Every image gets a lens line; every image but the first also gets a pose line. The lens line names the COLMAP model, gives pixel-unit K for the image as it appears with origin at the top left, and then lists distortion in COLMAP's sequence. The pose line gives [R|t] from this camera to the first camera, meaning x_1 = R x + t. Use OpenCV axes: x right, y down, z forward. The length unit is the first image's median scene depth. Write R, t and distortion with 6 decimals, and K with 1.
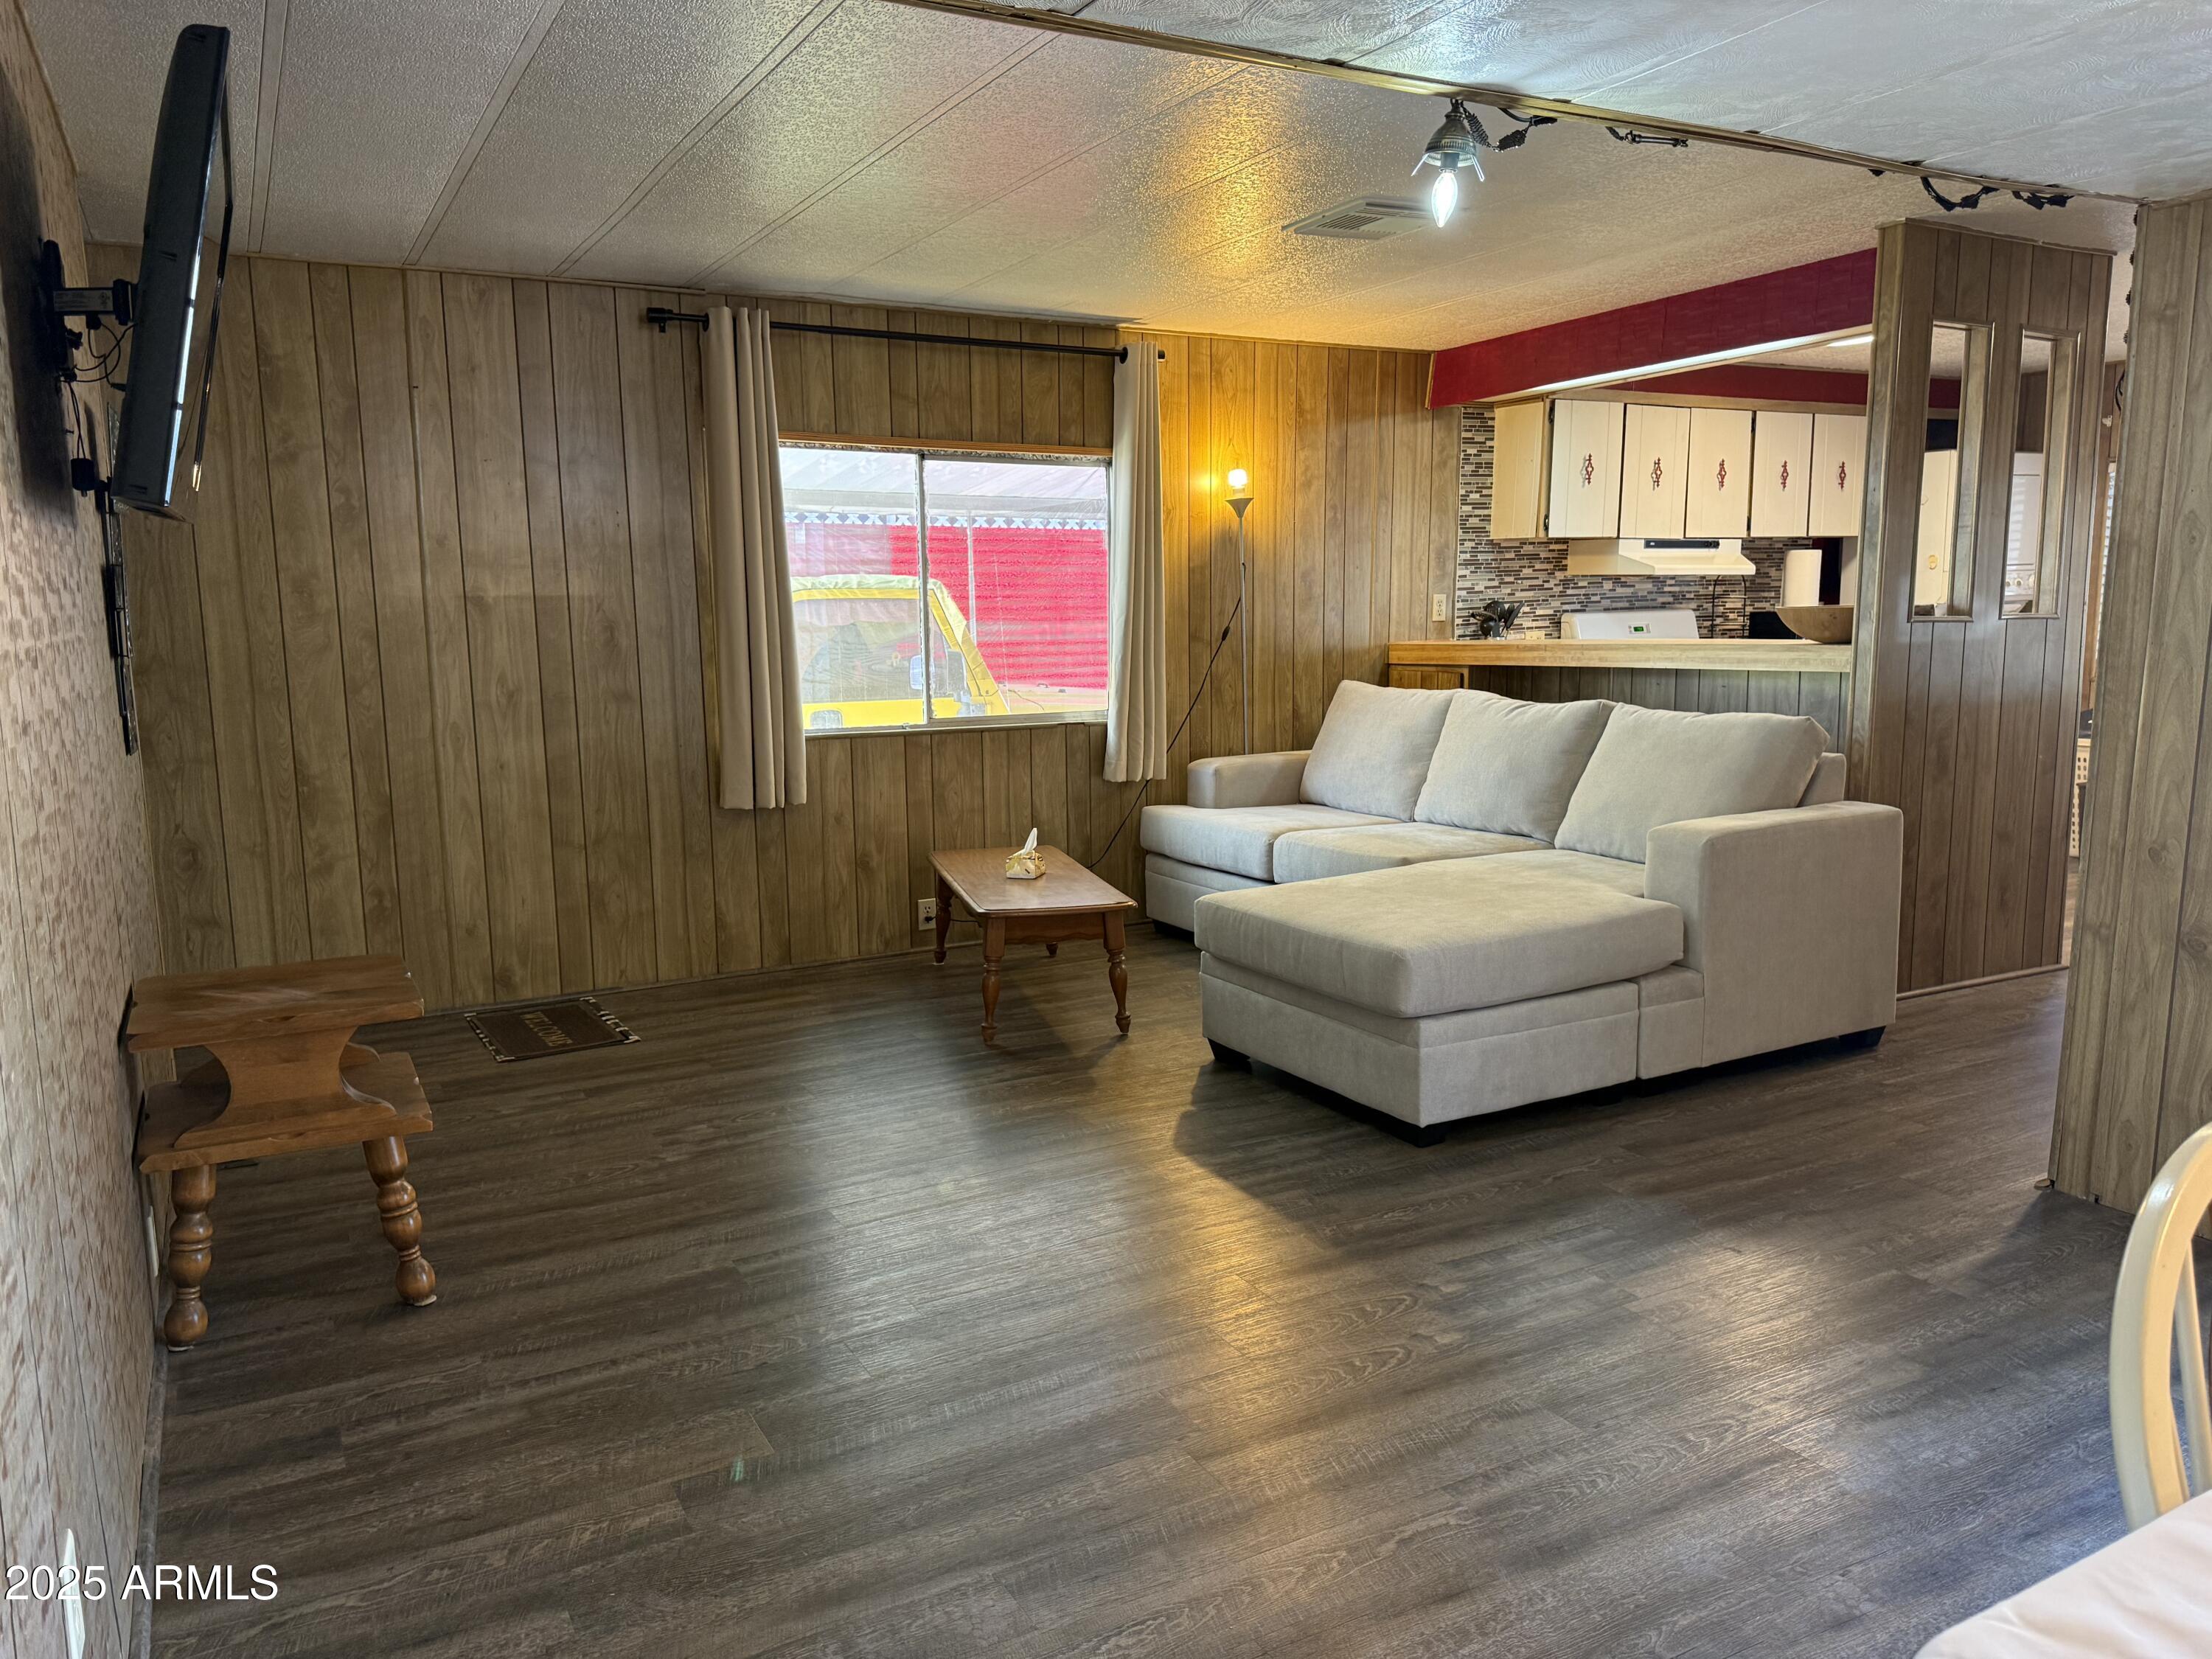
lens RADIAL K [[1576.1, 0, 1119.1], [0, 1576.1, 830.7], [0, 0, 1]] dist [0.046991, -0.052977]
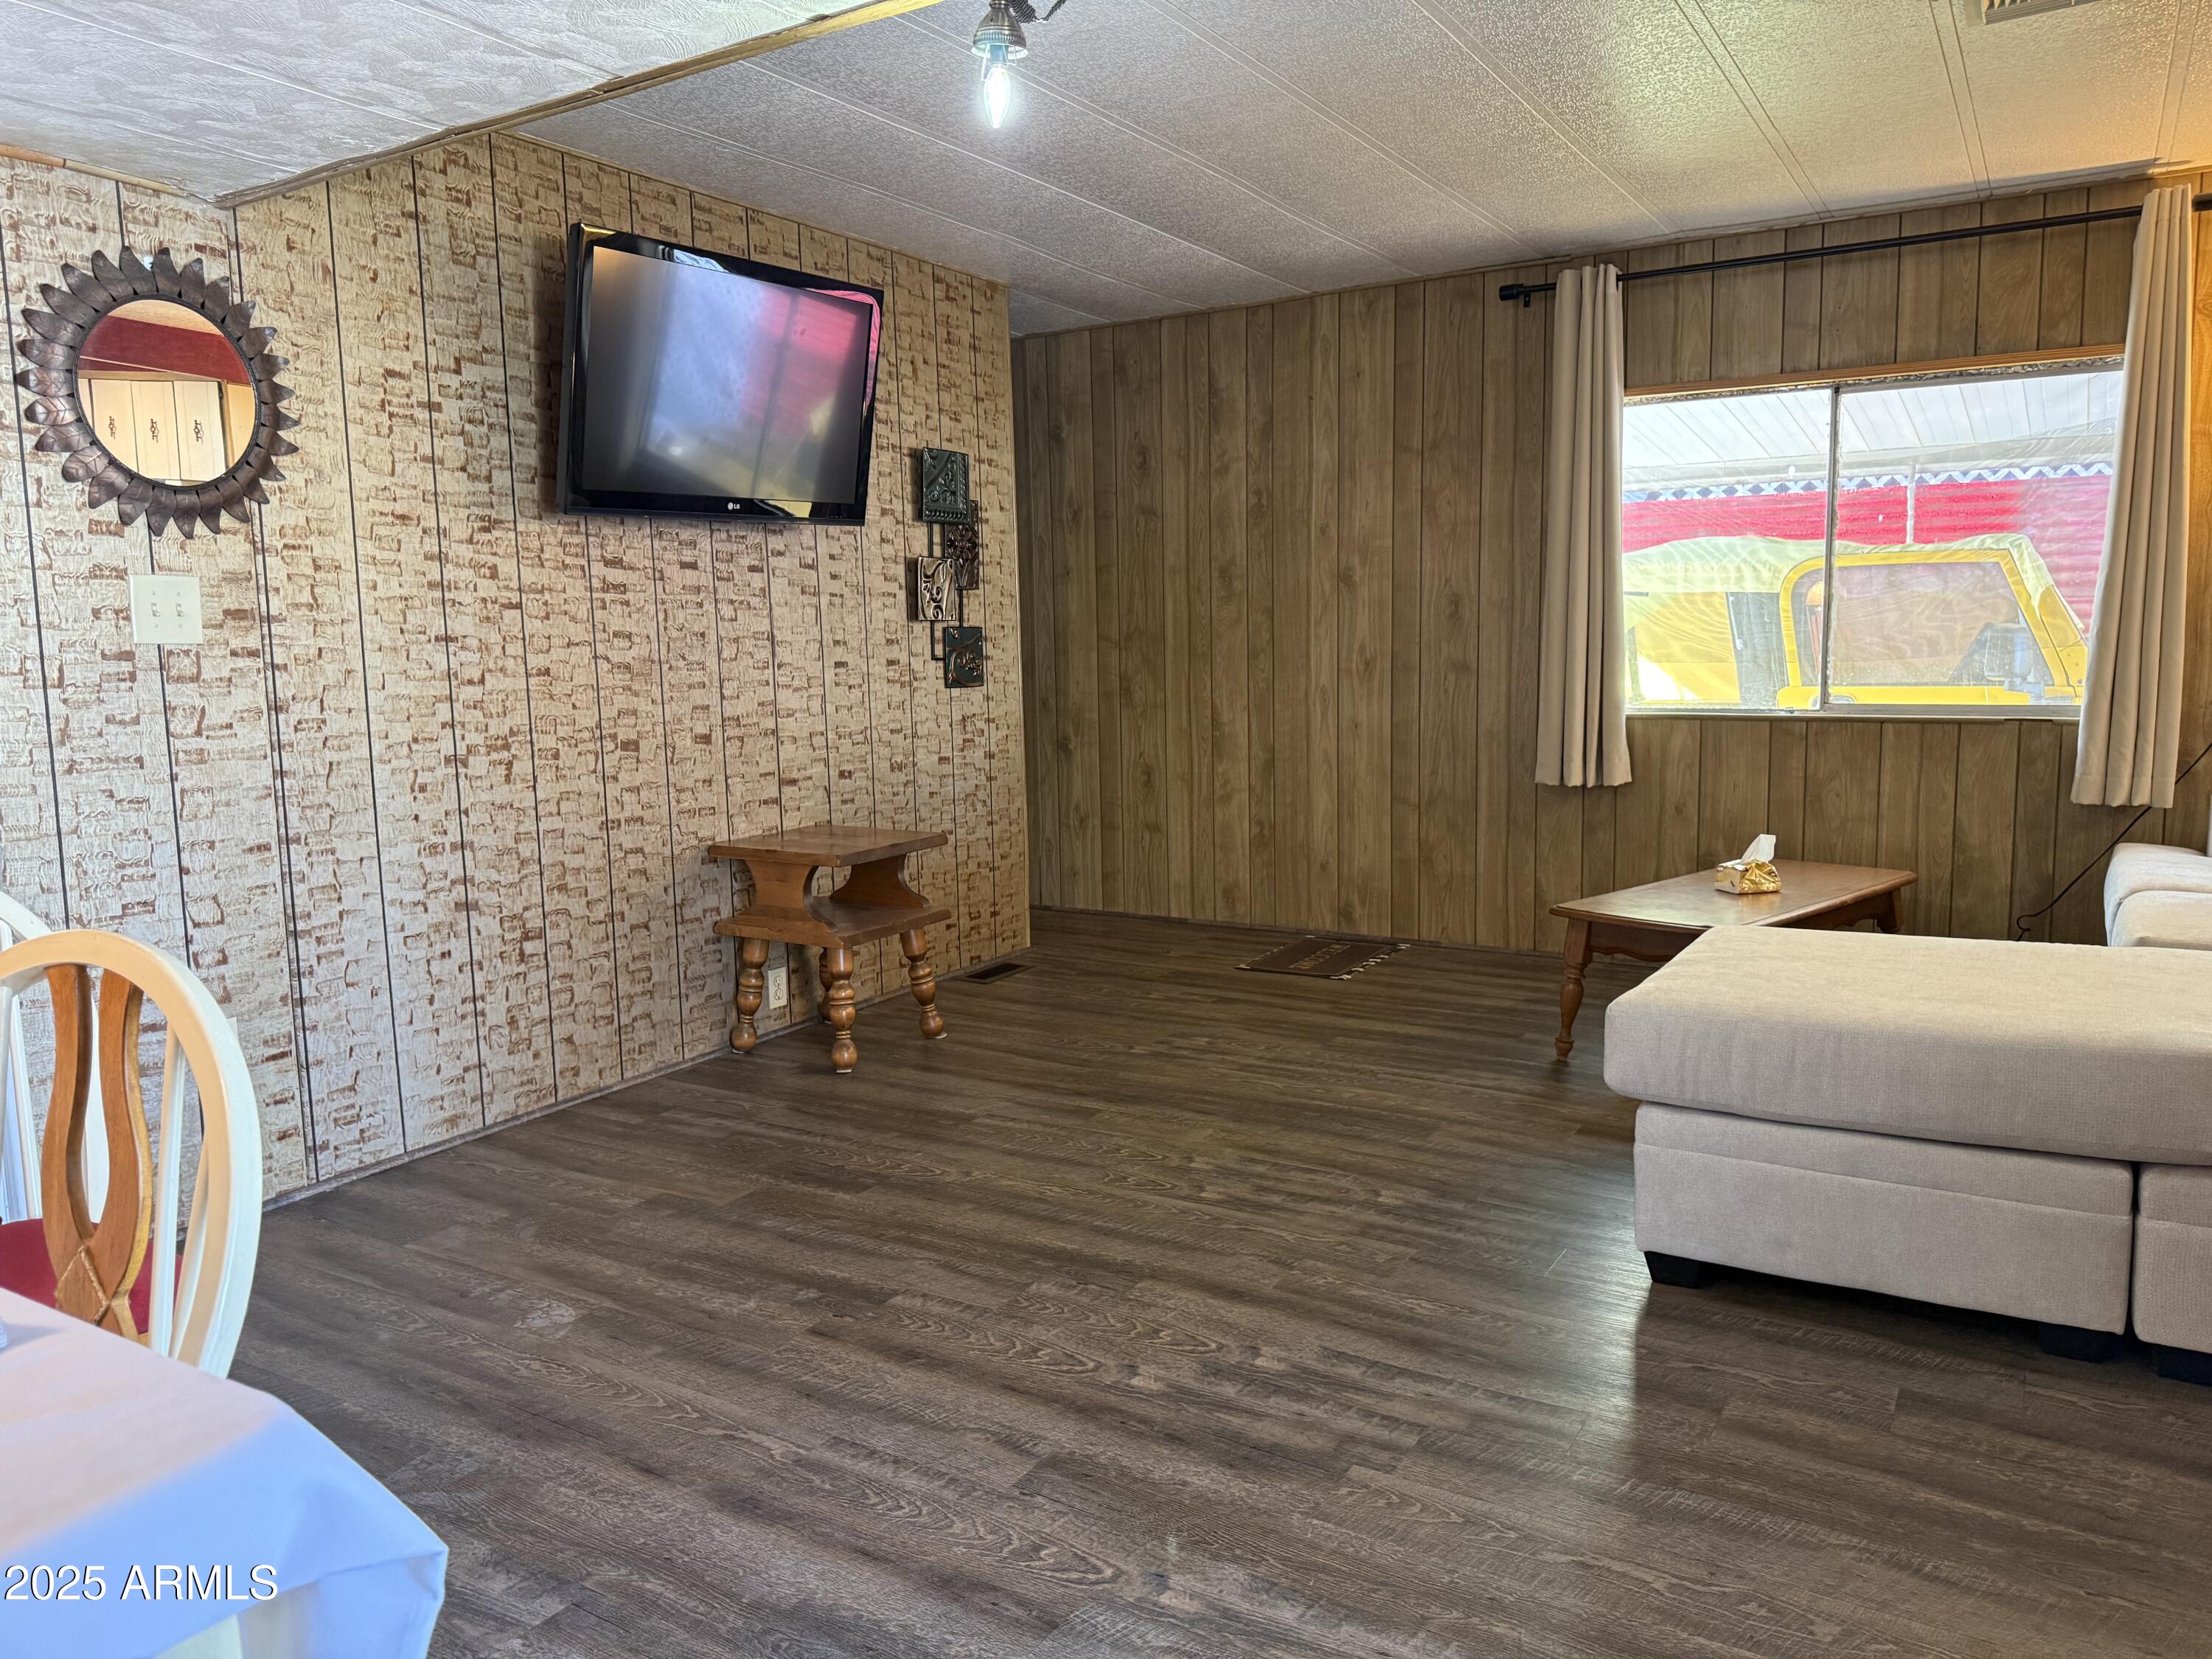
lens RADIAL K [[1576.1, 0, 1099.6], [0, 1576.1, 833.6], [0, 0, 1]] dist [0.046991, -0.052977]
pose [[0.476586, 0.112934, -0.871844, 0.476541], [-0.110661, 0.991533, 0.067947, -0.018940], [0.872135, 0.064096, 0.485049, 0.277017]]
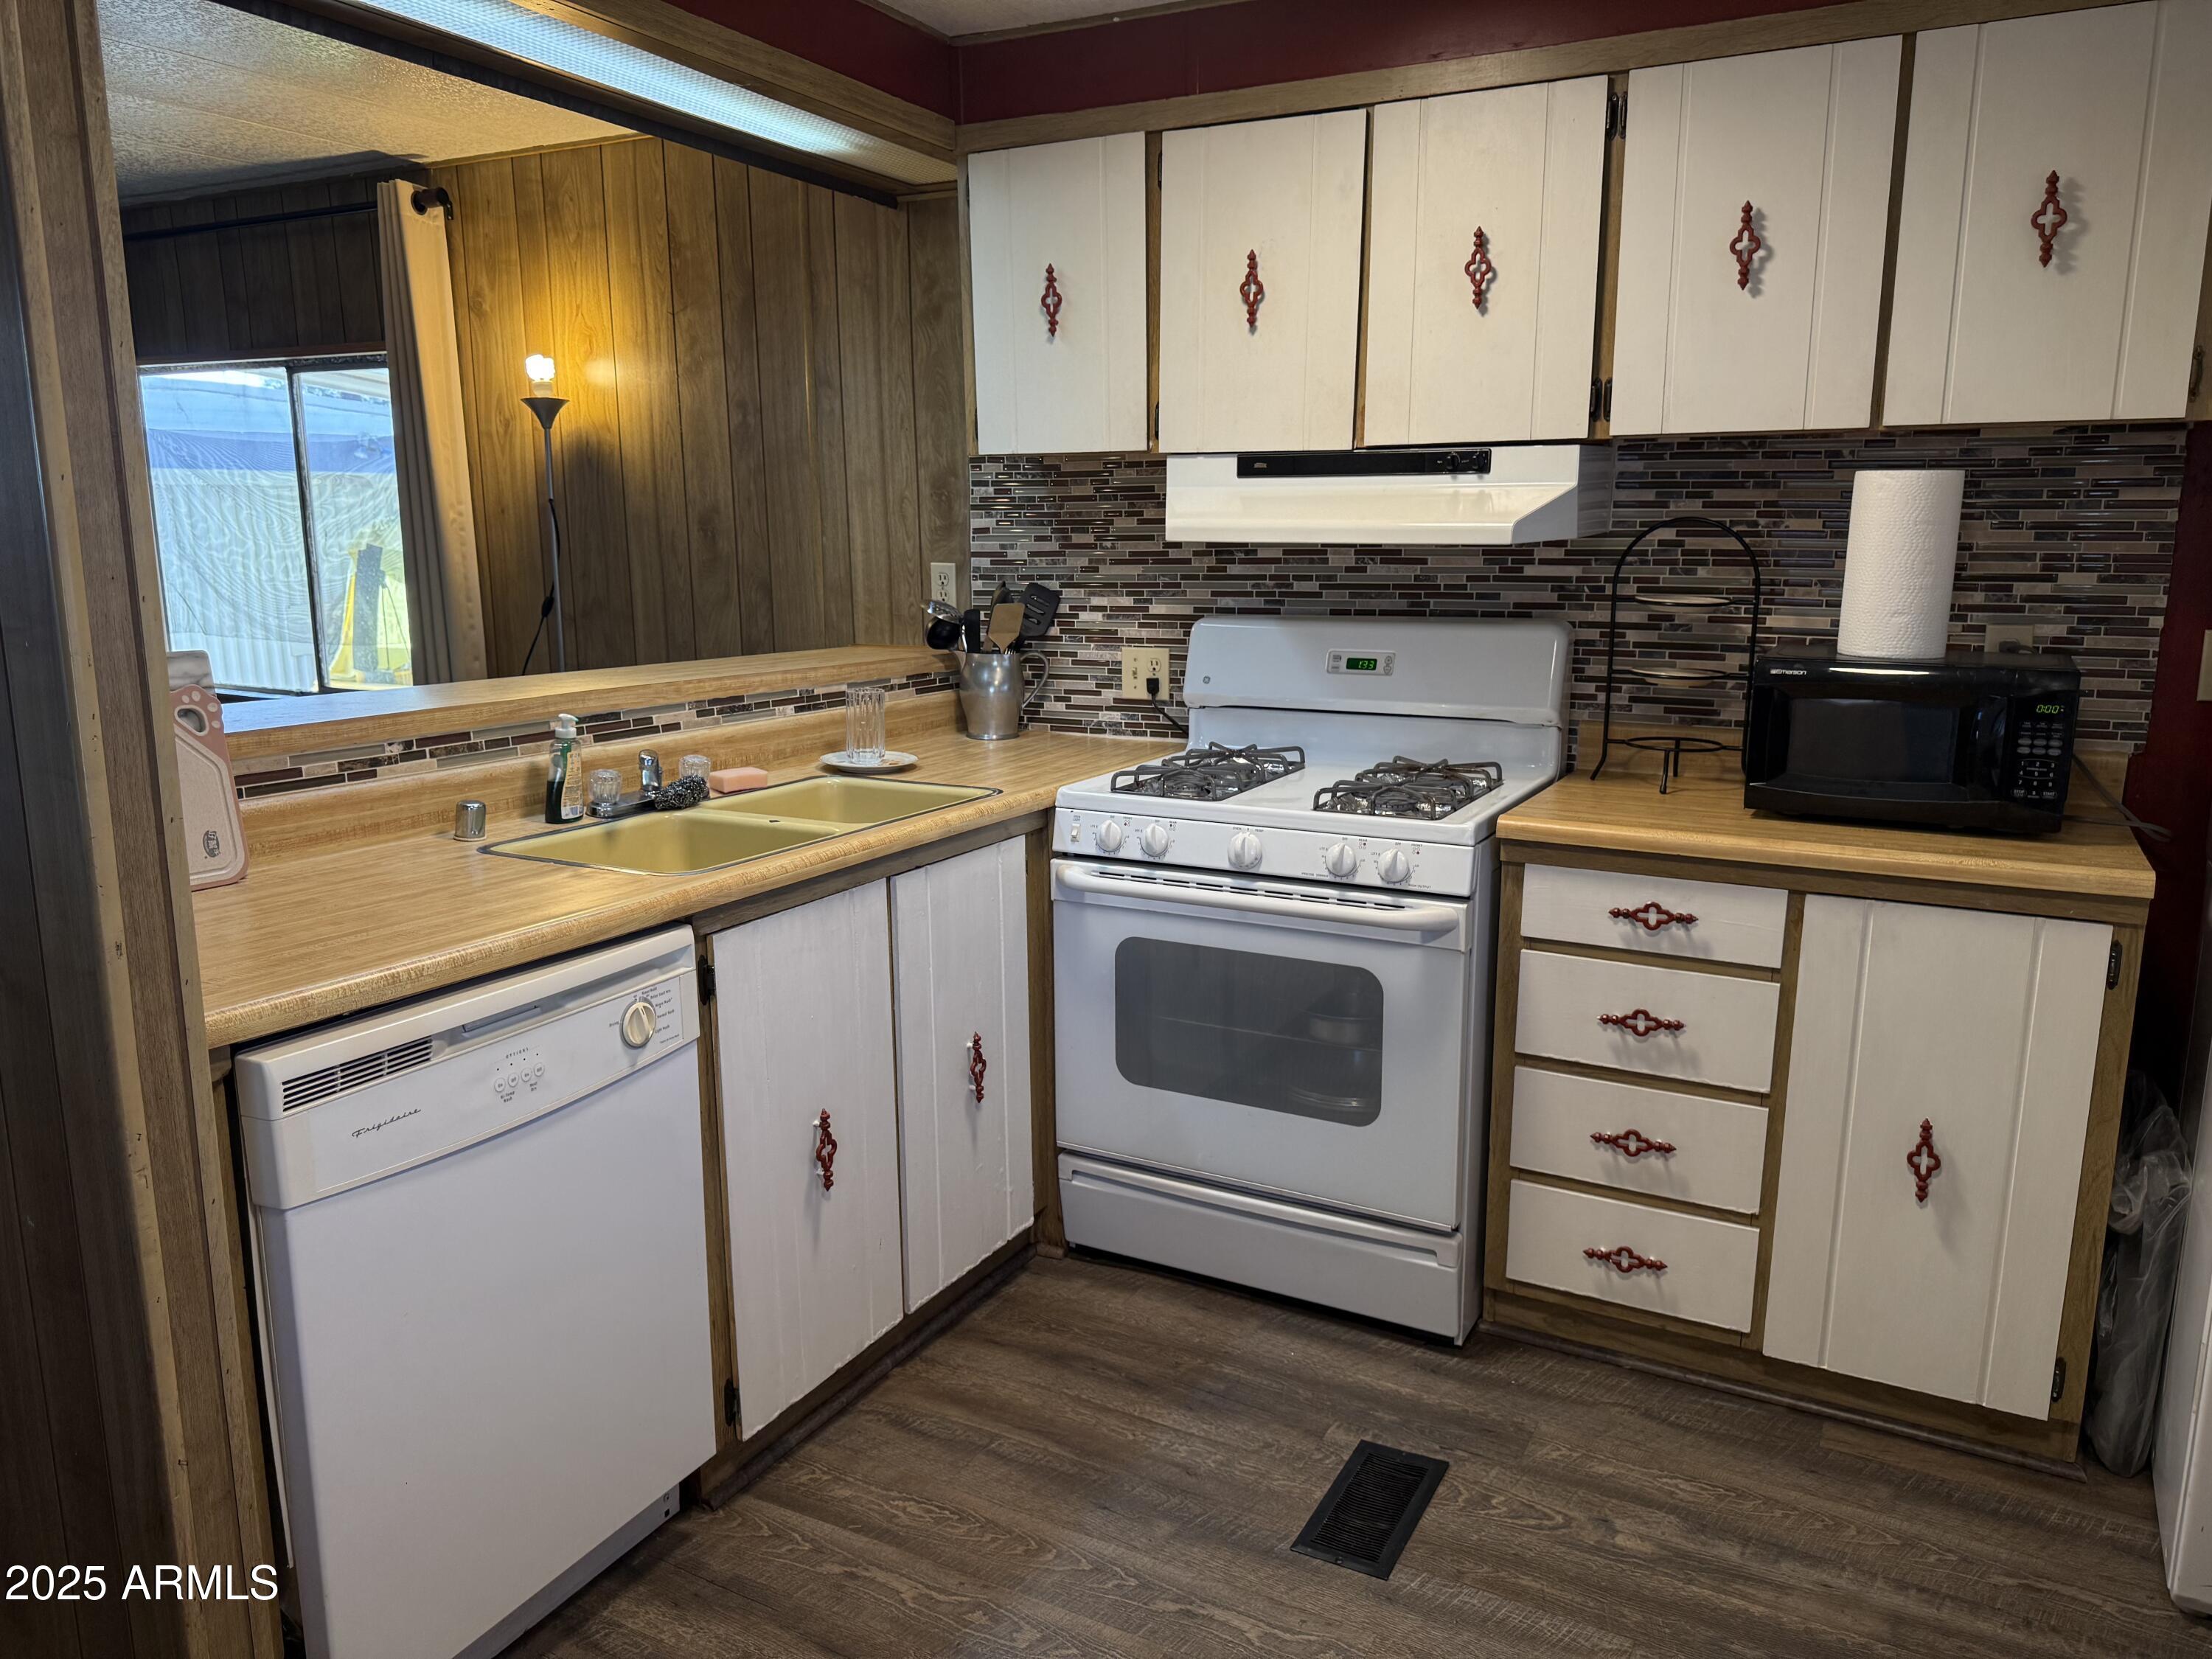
lens RADIAL K [[1576.1, 0, 1107.4], [0, 1576.1, 827.3], [0, 0, 1]] dist [0.046991, -0.052977]
pose [[0.527630, 0.181584, -0.829839, 0.869973], [-0.133931, 0.982450, 0.129822, -0.174915], [0.838850, 0.042644, 0.542690, 0.962513]]
